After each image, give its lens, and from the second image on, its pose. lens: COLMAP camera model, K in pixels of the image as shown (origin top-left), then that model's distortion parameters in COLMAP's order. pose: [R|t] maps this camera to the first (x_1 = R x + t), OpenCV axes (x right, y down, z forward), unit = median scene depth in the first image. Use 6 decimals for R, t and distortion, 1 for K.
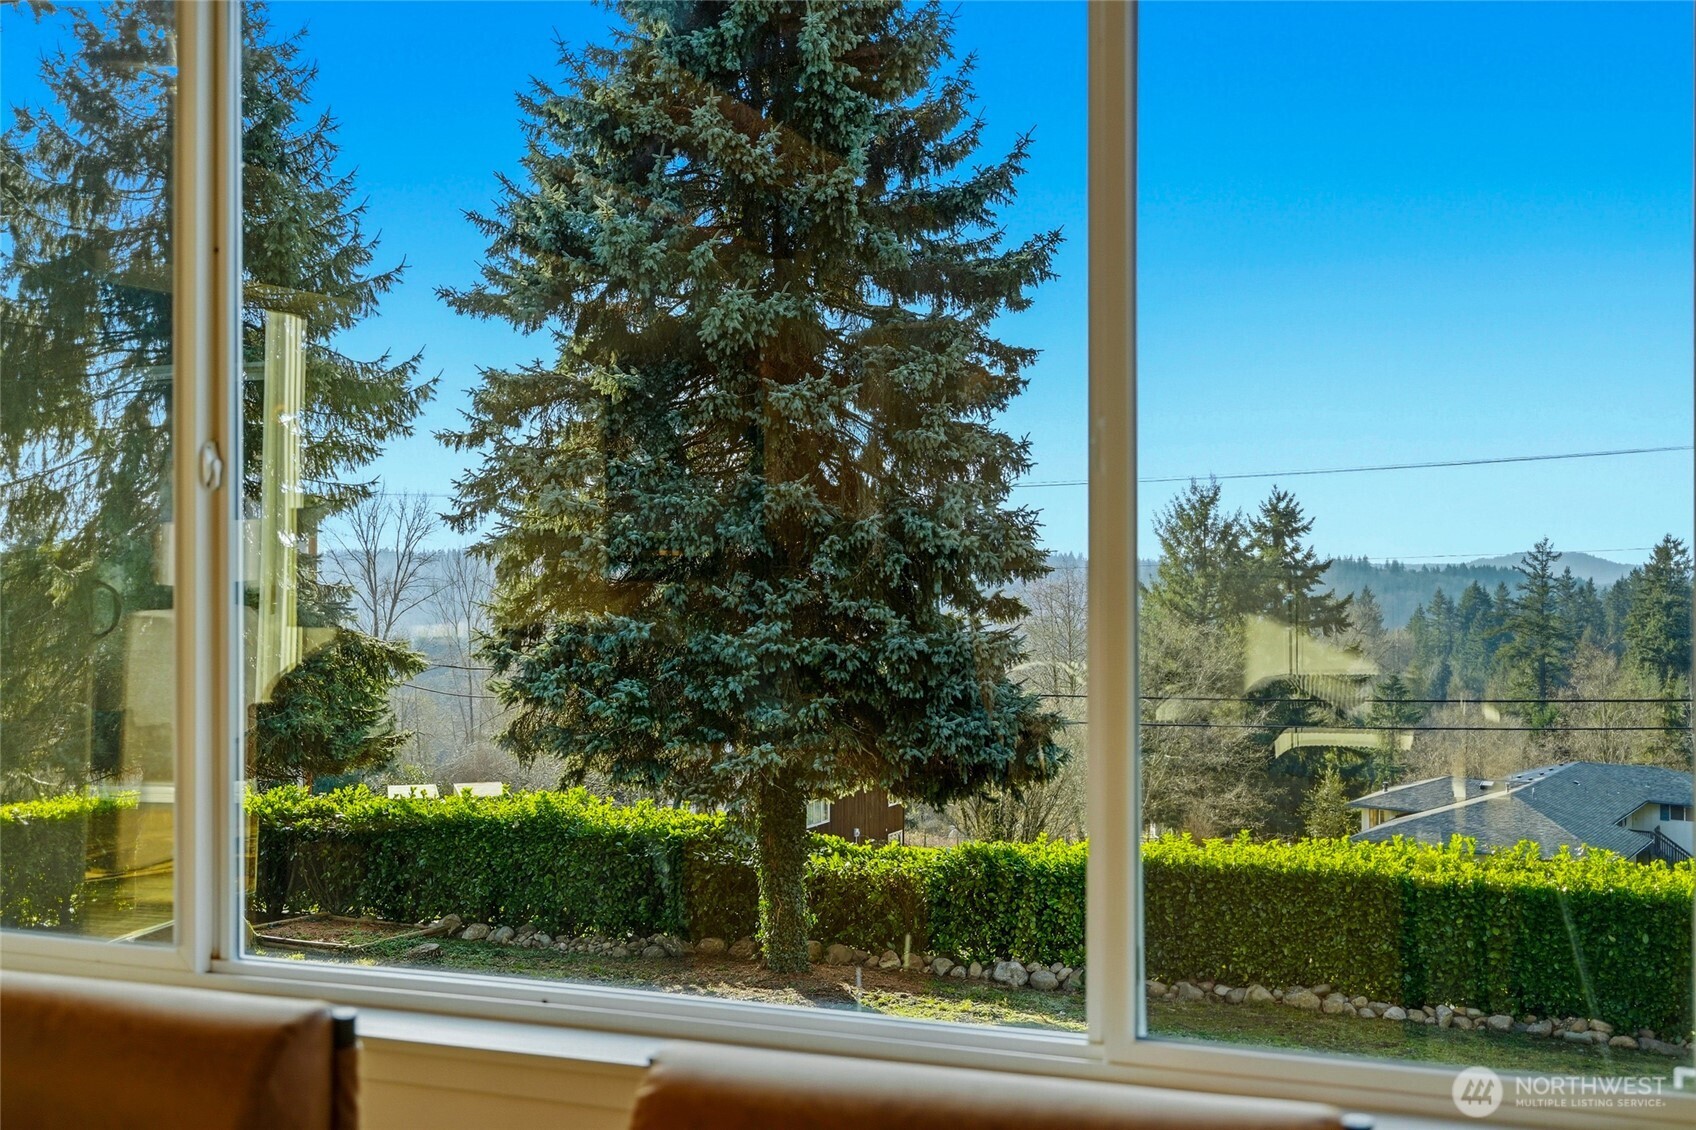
lens RADIAL K [[1688.7, 0, 839.1], [0, 1688.7, 565.5], [0, 0, 1]] dist [-0.009469, 0.000000]
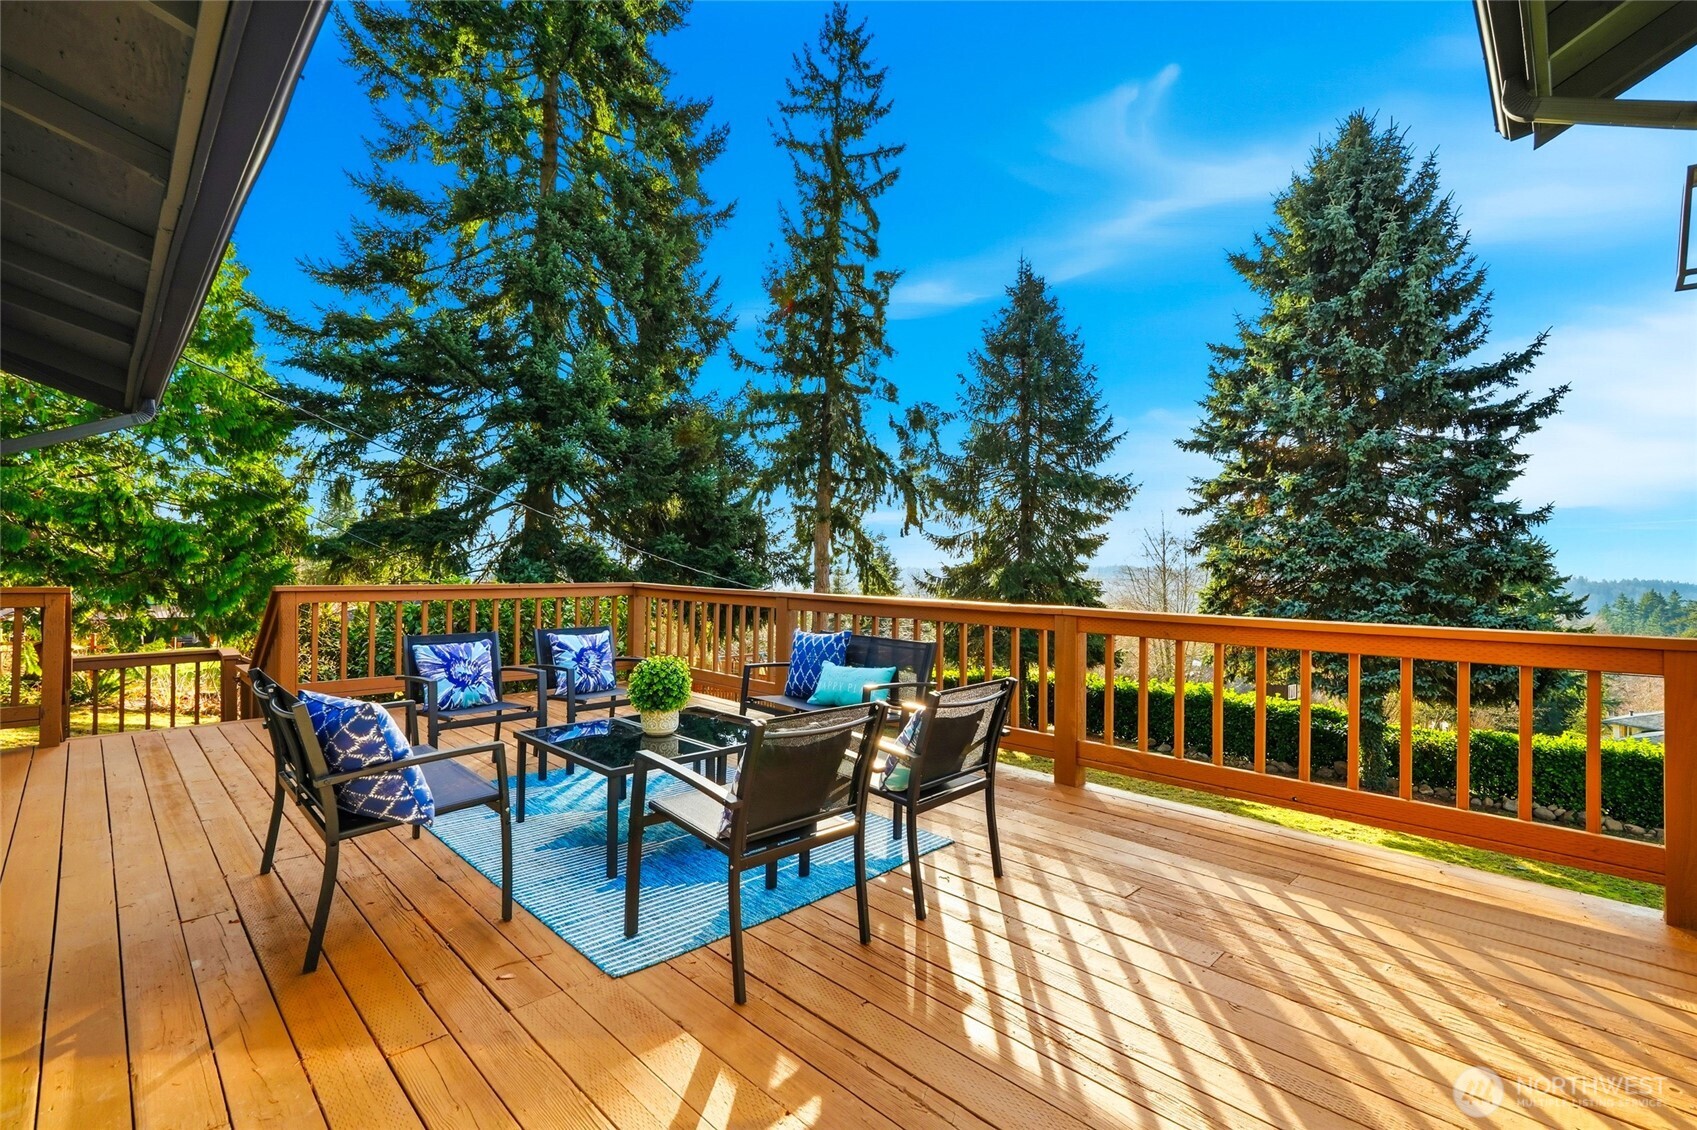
lens RADIAL K [[759.4, 0, 848.1], [0, 759.4, 562.9], [0, 0, 1]] dist [-0.000506, 0.004047]
pose [[0.907160, 0.009207, -0.420686, -0.206216], [-0.013780, 0.999874, -0.007831, 0.001569], [0.420561, 0.012901, 0.907173, -0.022549]]
